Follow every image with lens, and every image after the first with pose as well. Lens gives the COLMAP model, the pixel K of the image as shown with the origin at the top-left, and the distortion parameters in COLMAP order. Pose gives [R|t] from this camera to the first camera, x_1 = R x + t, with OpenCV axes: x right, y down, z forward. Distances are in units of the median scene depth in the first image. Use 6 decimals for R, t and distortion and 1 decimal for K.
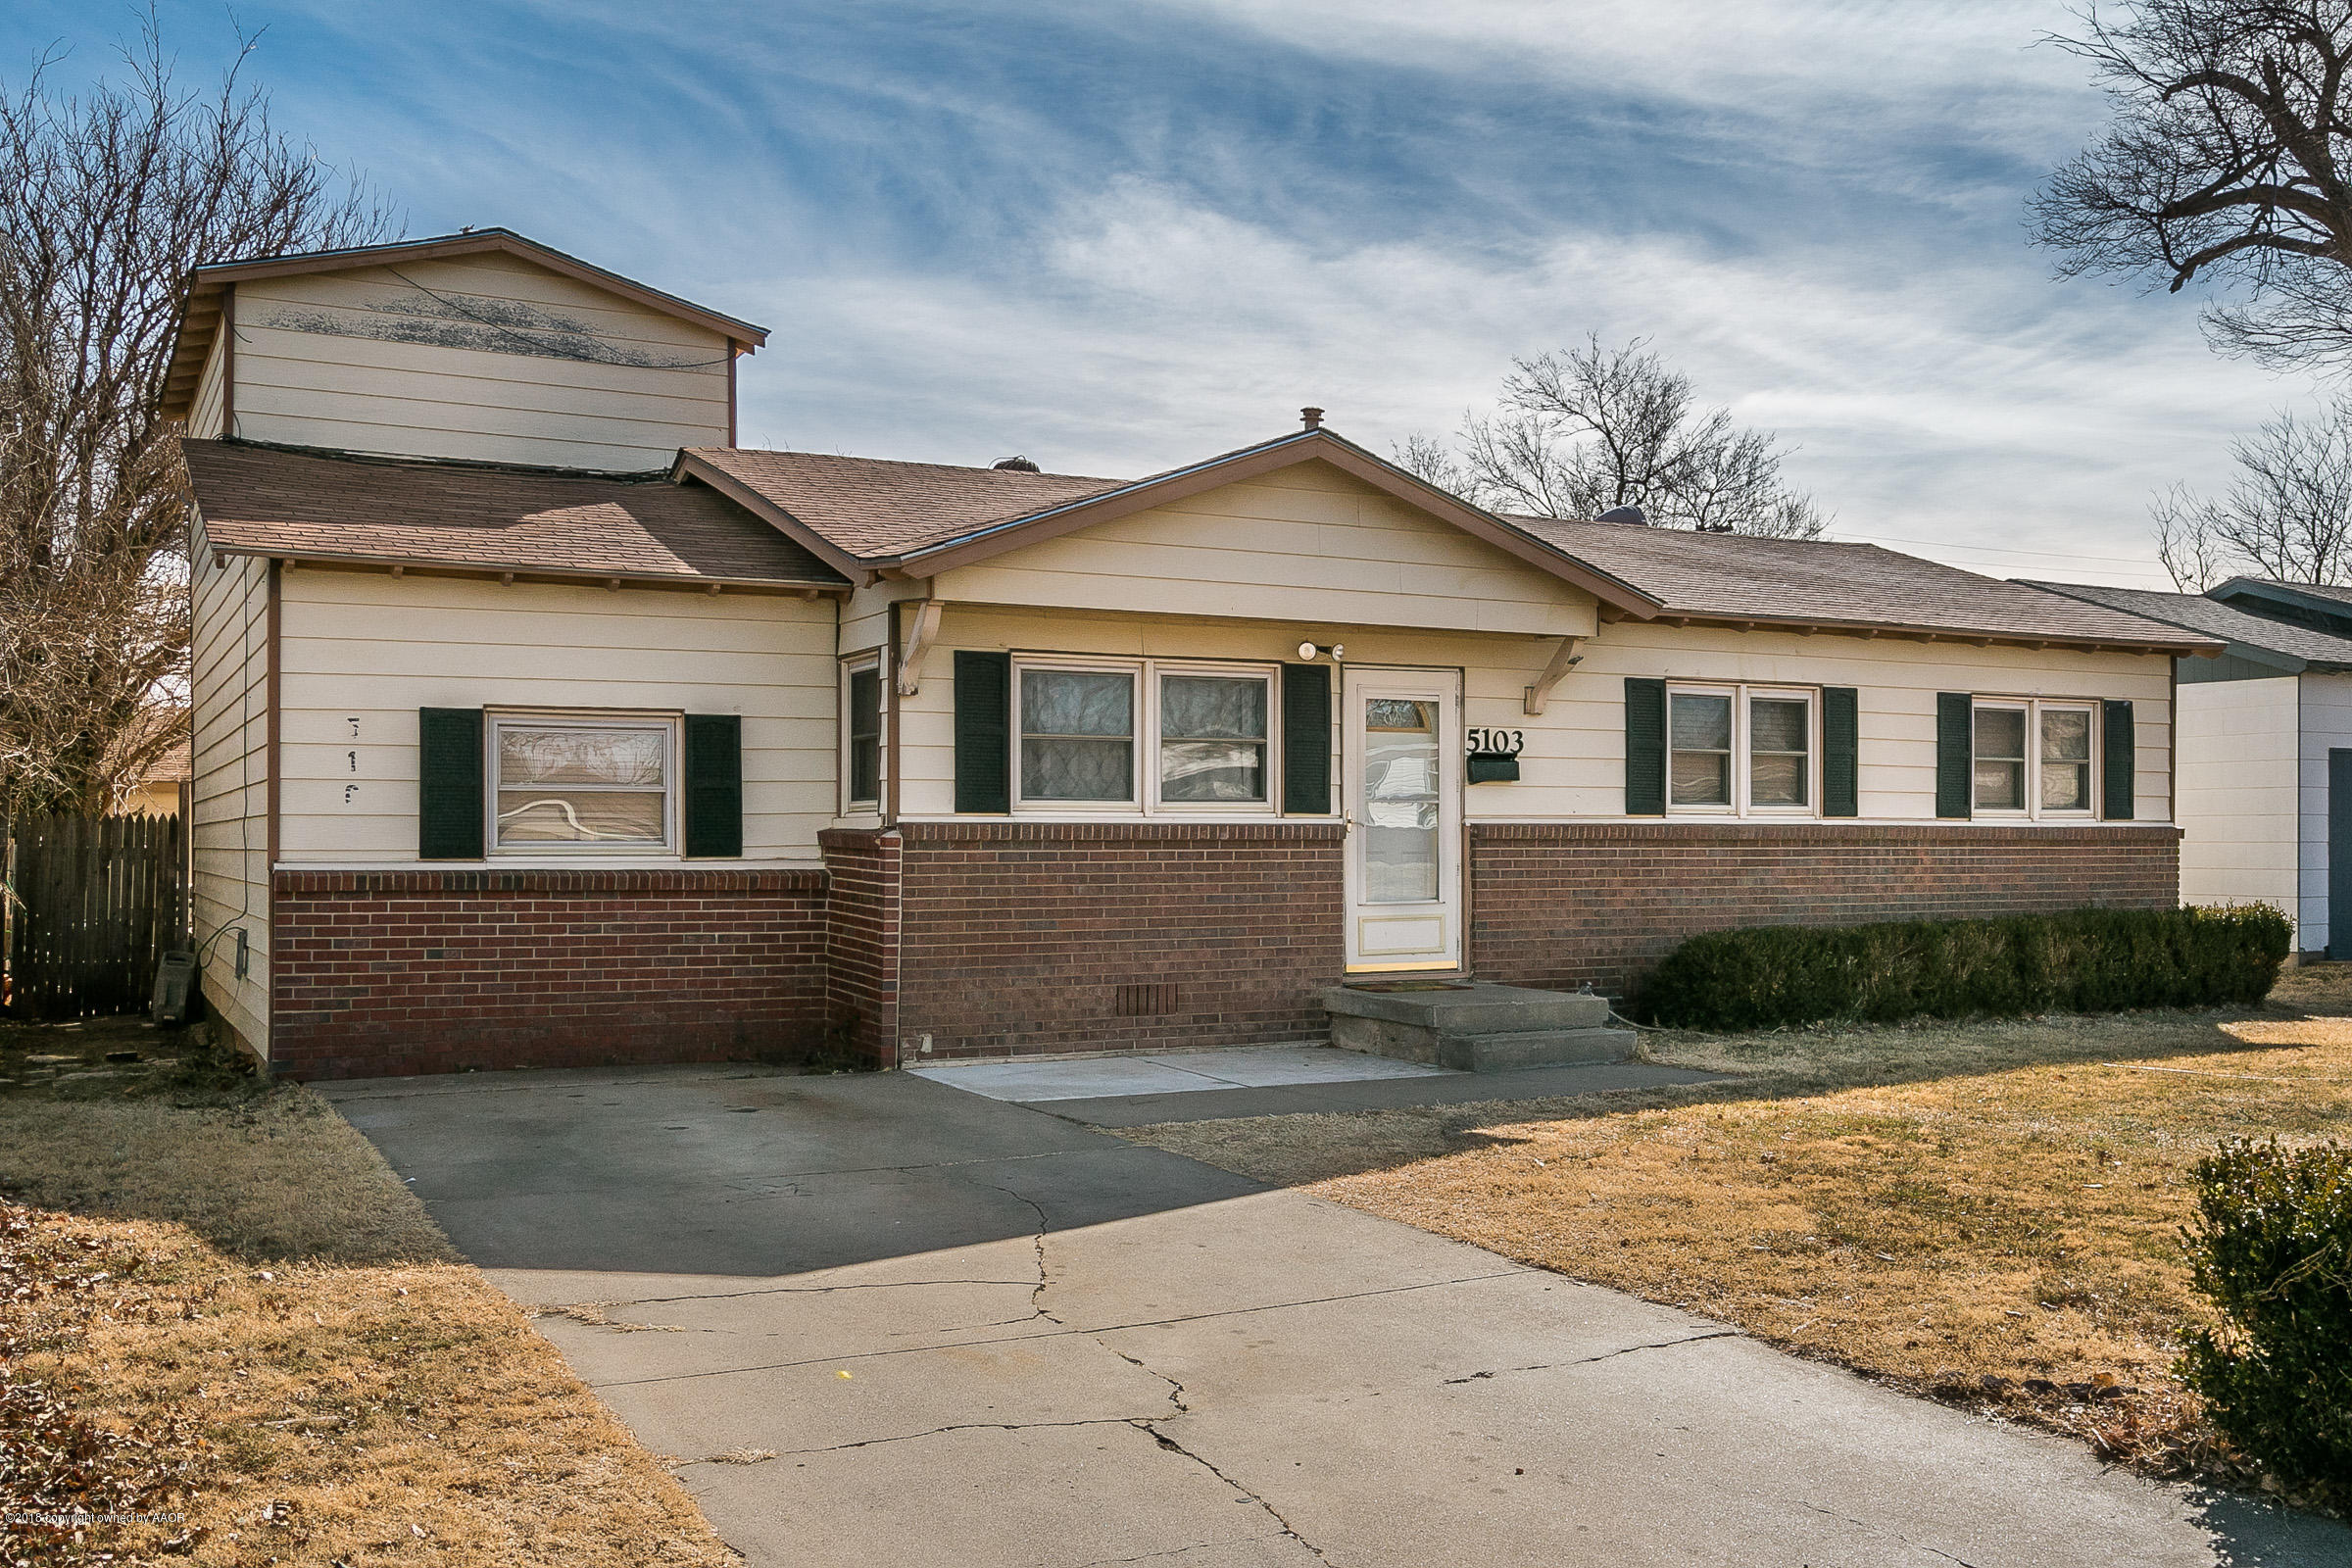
lens RADIAL K [[2416.3, 0, 1175.7], [0, 2416.3, 698.2], [0, 0, 1]] dist [-0.001621, 0.019983]
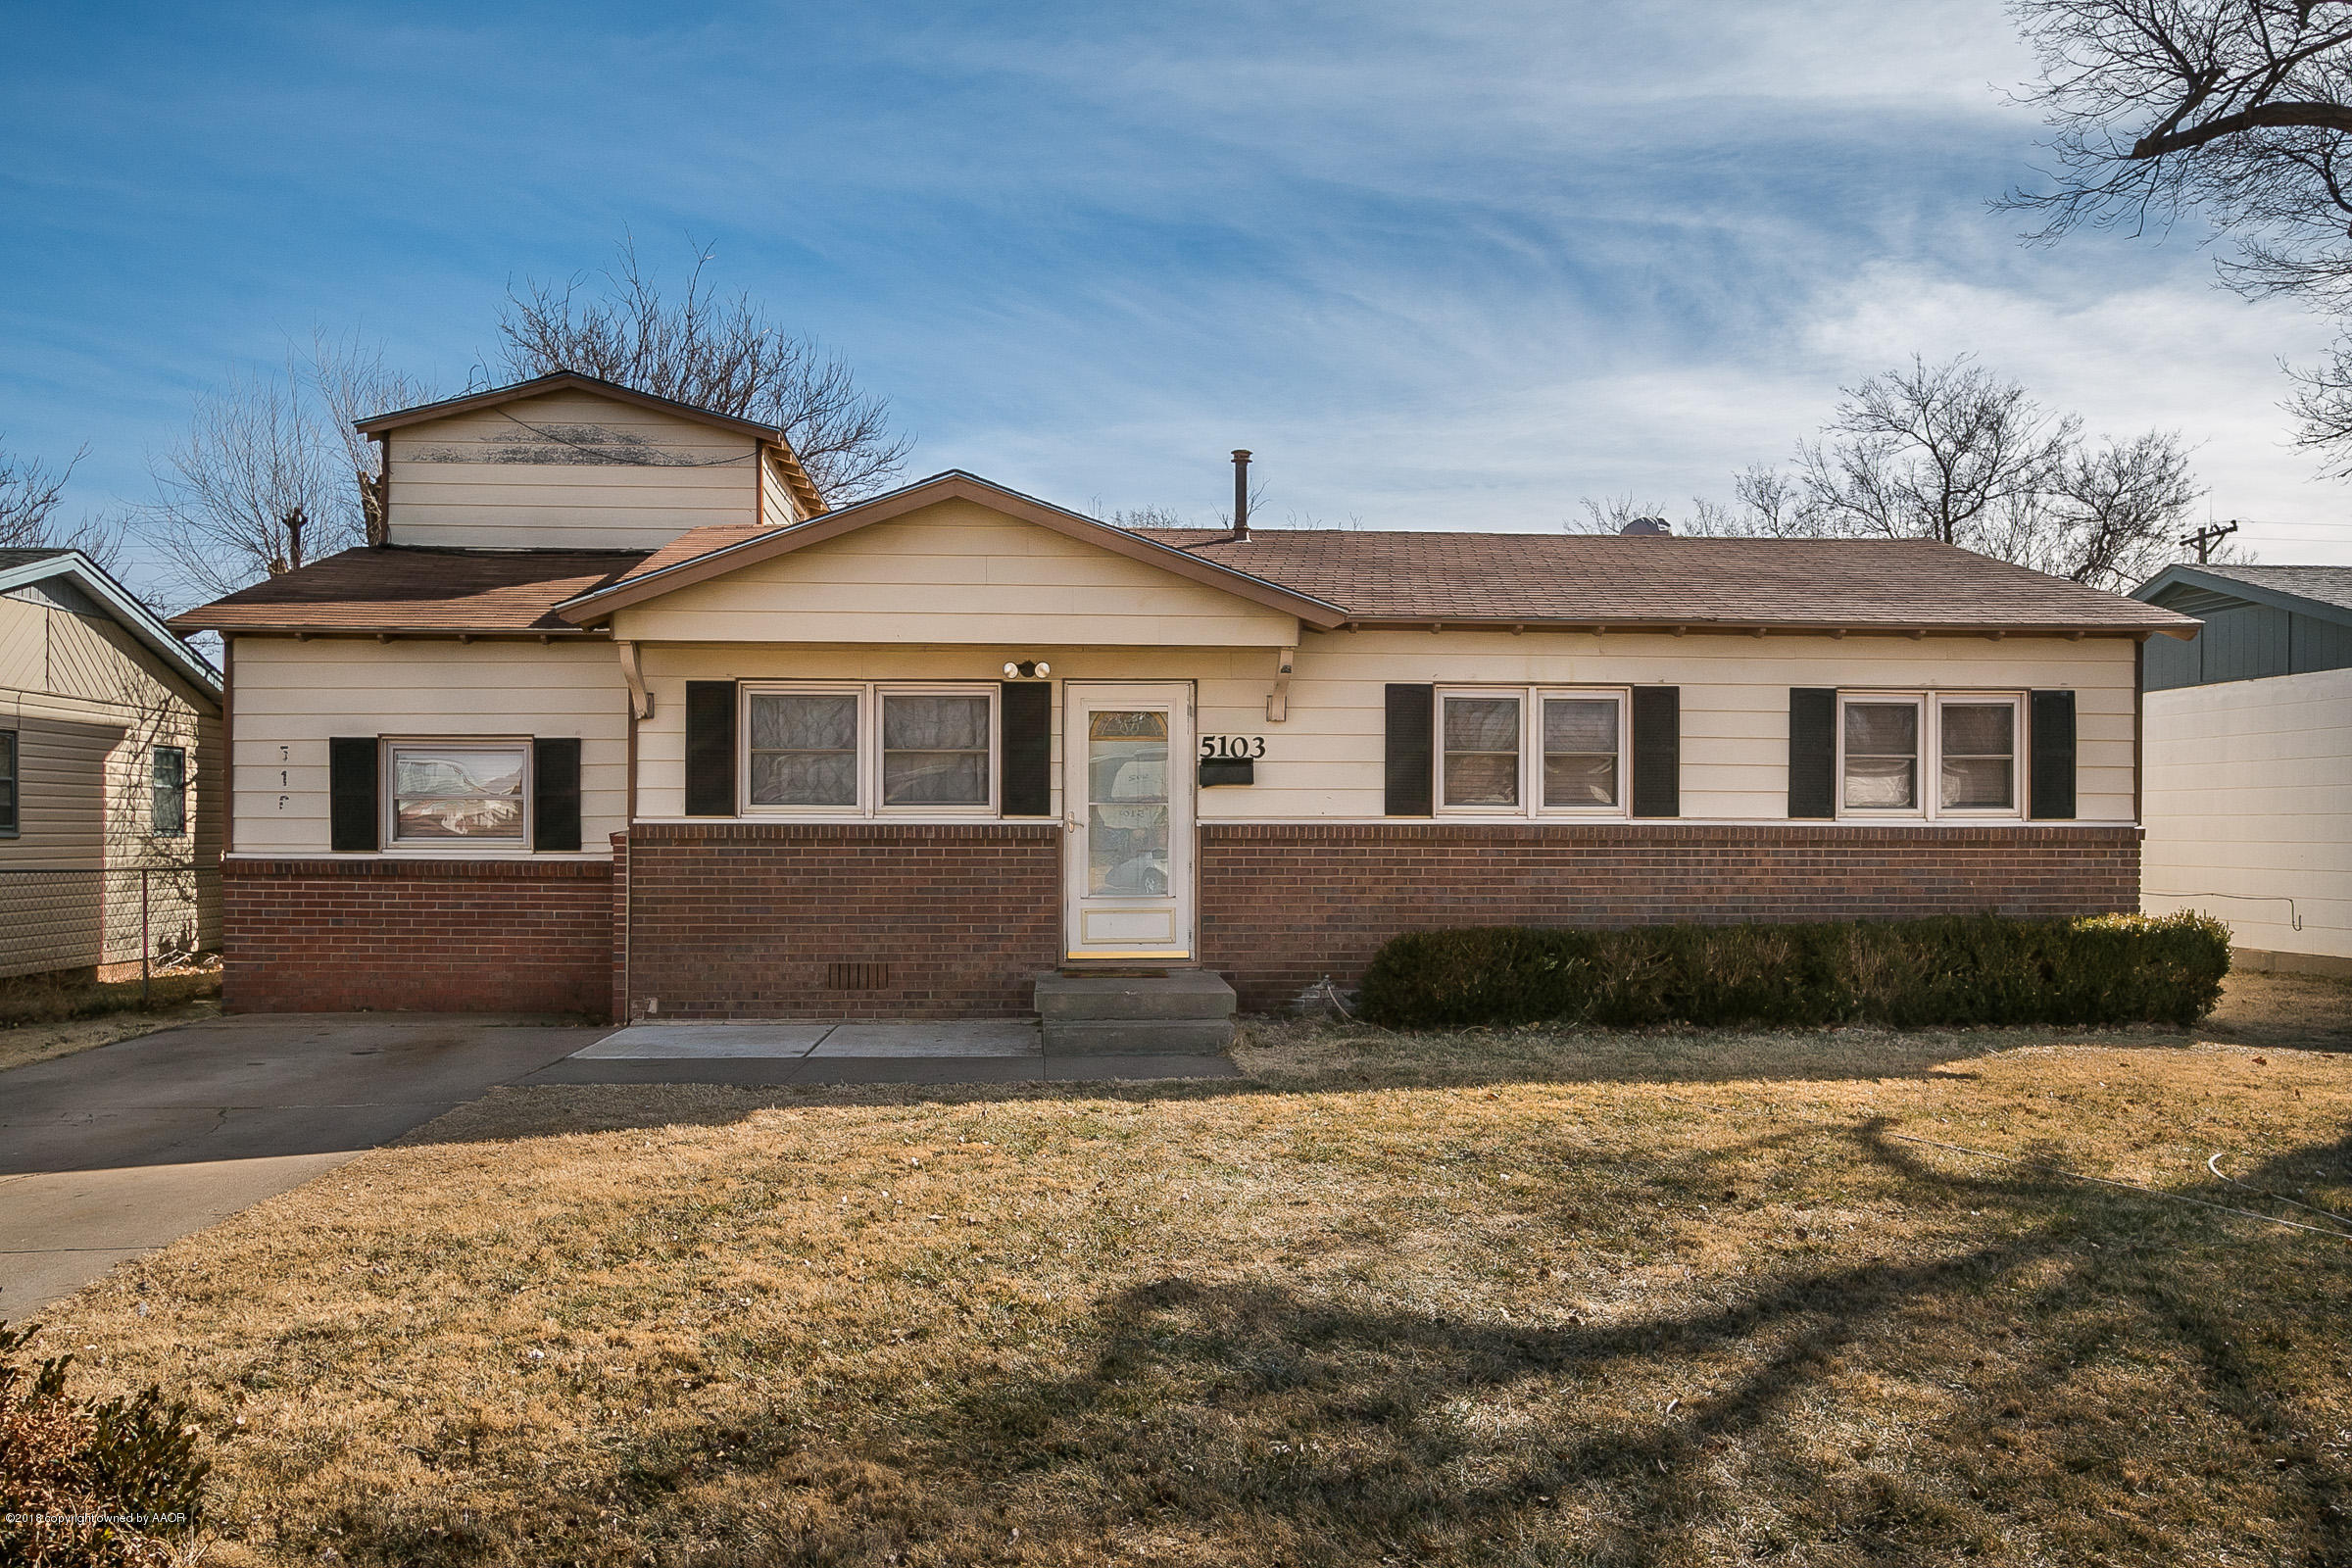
lens RADIAL K [[1867.3, 0, 1176.7], [0, 1867.3, 734.2], [0, 0, 1]] dist [-0.005993, 0.005406]
pose [[0.891118, -0.020592, -0.453303, 0.487427], [0.024167, 0.999706, 0.002096, 0.009601], [0.453127, -0.012823, 0.891354, 0.249899]]
